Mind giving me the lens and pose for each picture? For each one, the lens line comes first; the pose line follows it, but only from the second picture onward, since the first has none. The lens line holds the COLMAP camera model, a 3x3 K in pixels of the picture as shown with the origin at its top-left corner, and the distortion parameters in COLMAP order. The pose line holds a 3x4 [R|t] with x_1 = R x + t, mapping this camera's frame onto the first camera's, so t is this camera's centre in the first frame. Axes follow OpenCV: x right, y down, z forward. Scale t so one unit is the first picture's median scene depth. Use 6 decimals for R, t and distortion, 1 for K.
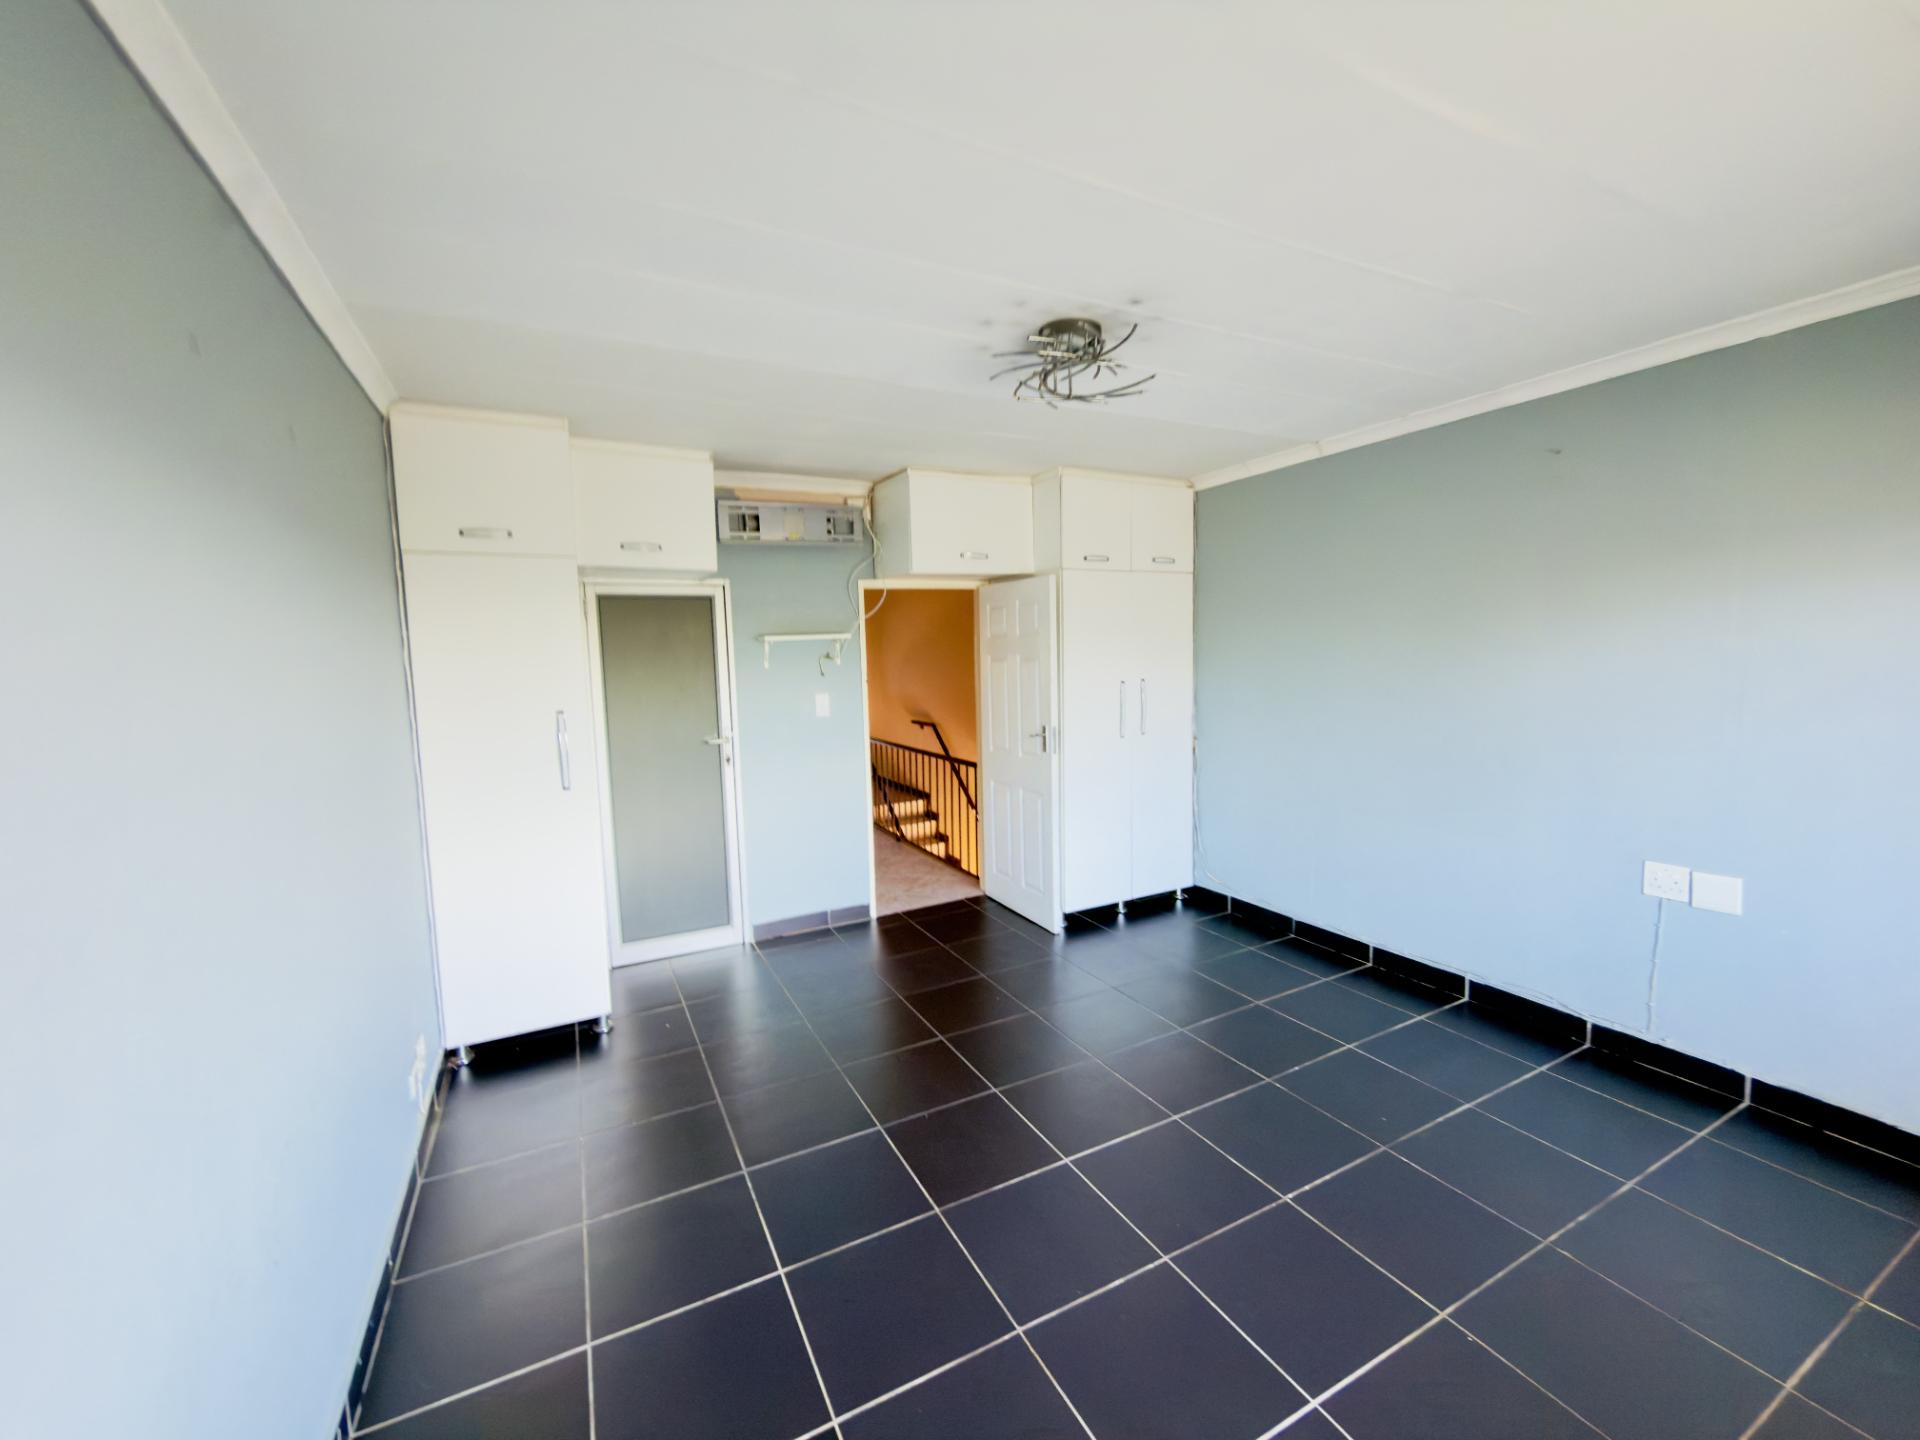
lens RADIAL K [[764.0, 0, 961.9], [0, 764.0, 720.2], [0, 0, 1]] dist [-0.001403, 0.000343]
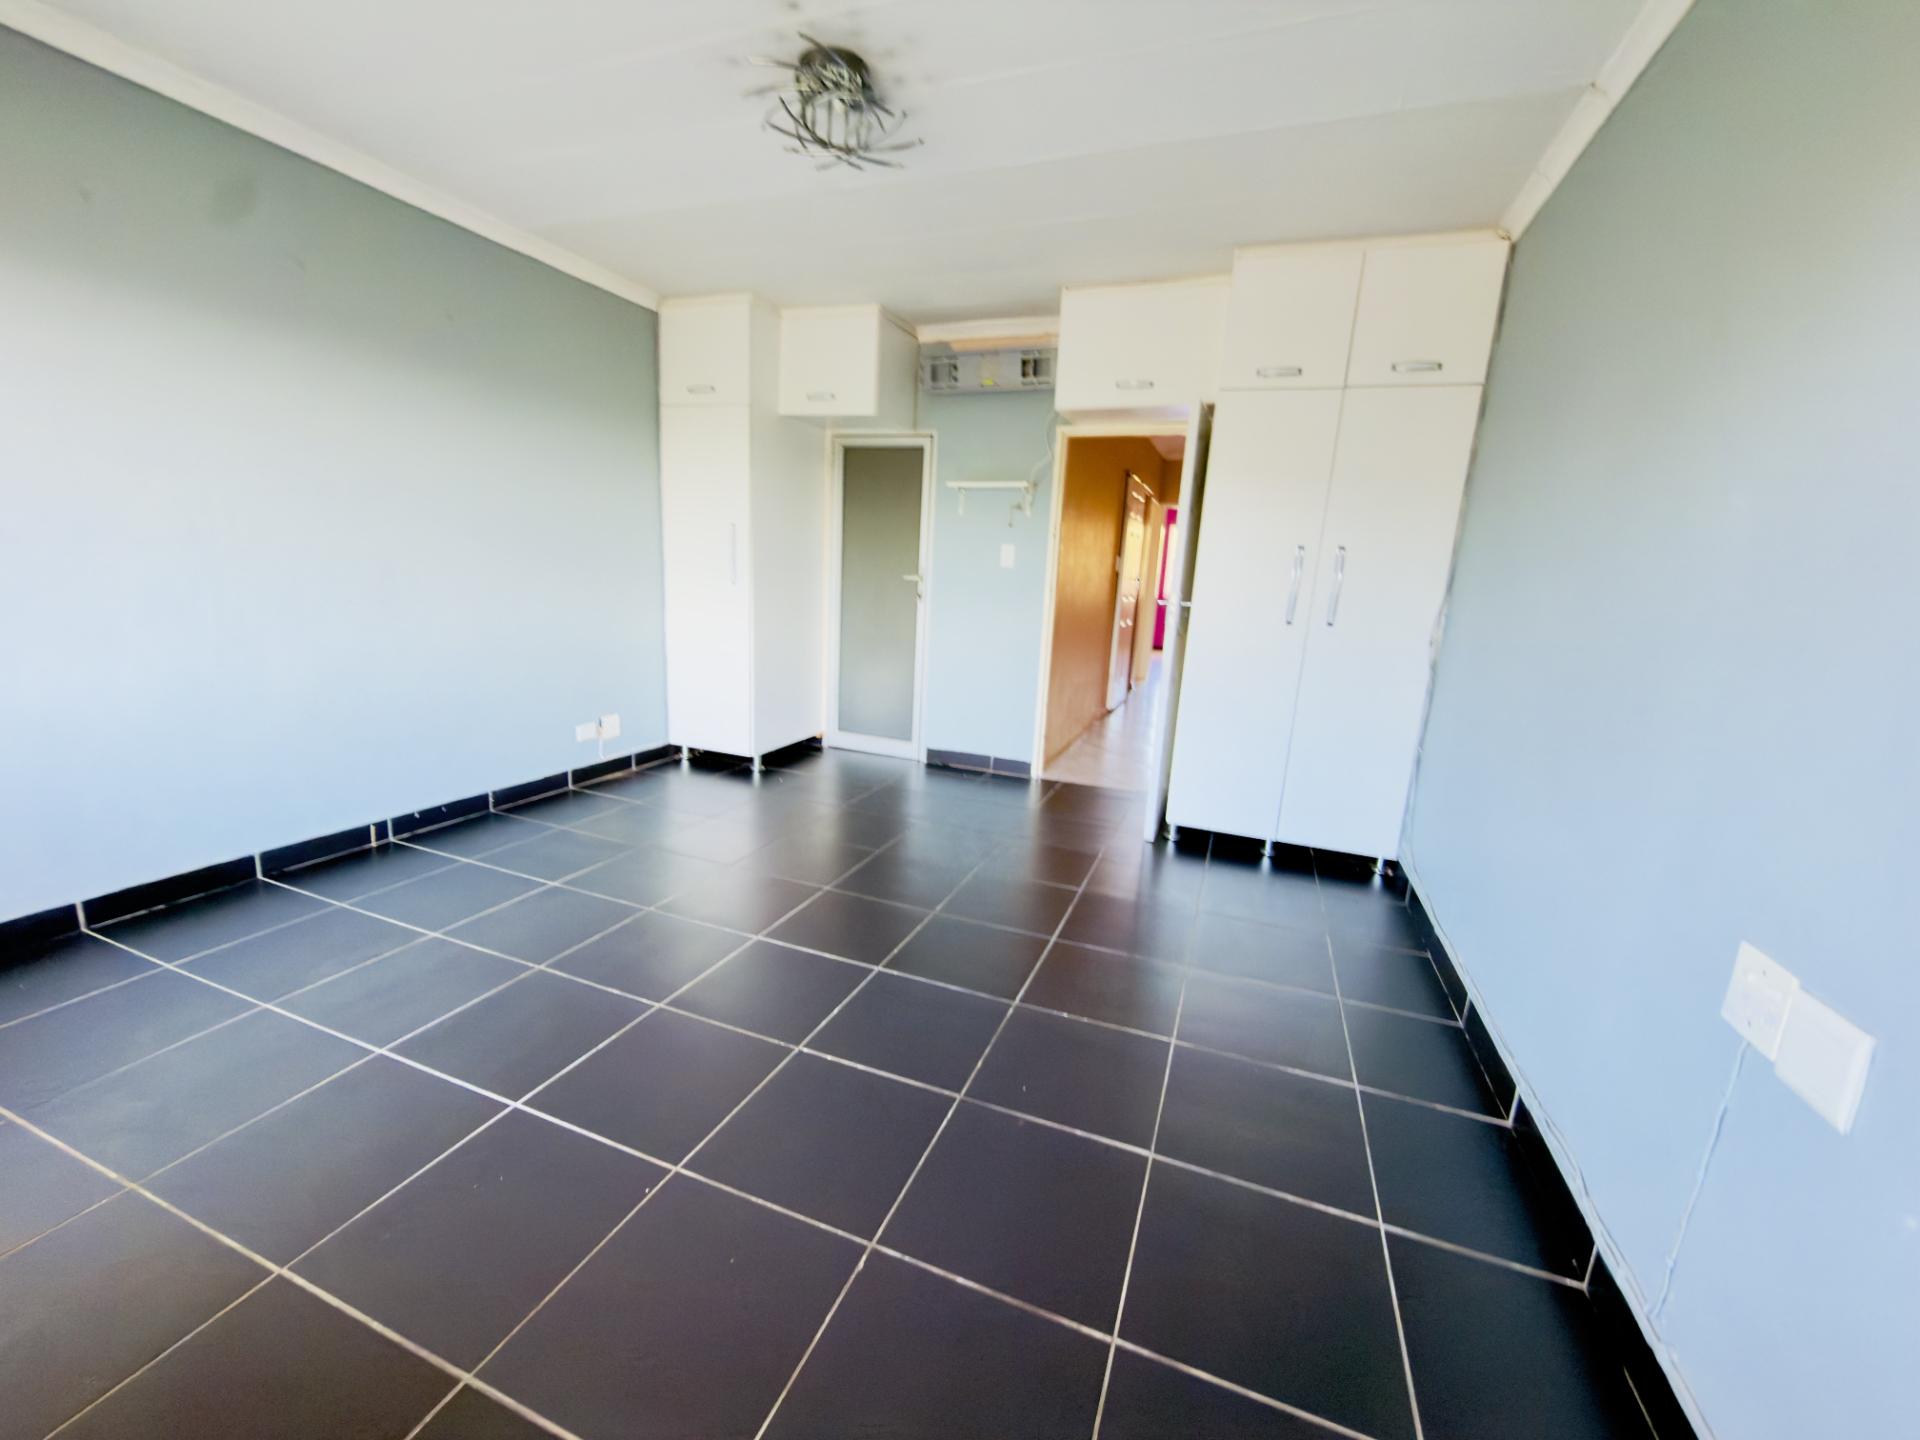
lens RADIAL K [[764.0, 0, 967.1], [0, 764.0, 722.2], [0, 0, 1]] dist [-0.001403, 0.000343]
pose [[0.670980, 0.210798, -0.710880, 0.566753], [-0.133329, 0.977411, 0.163987, 0.037638], [0.729390, -0.015251, 0.683928, 0.270577]]
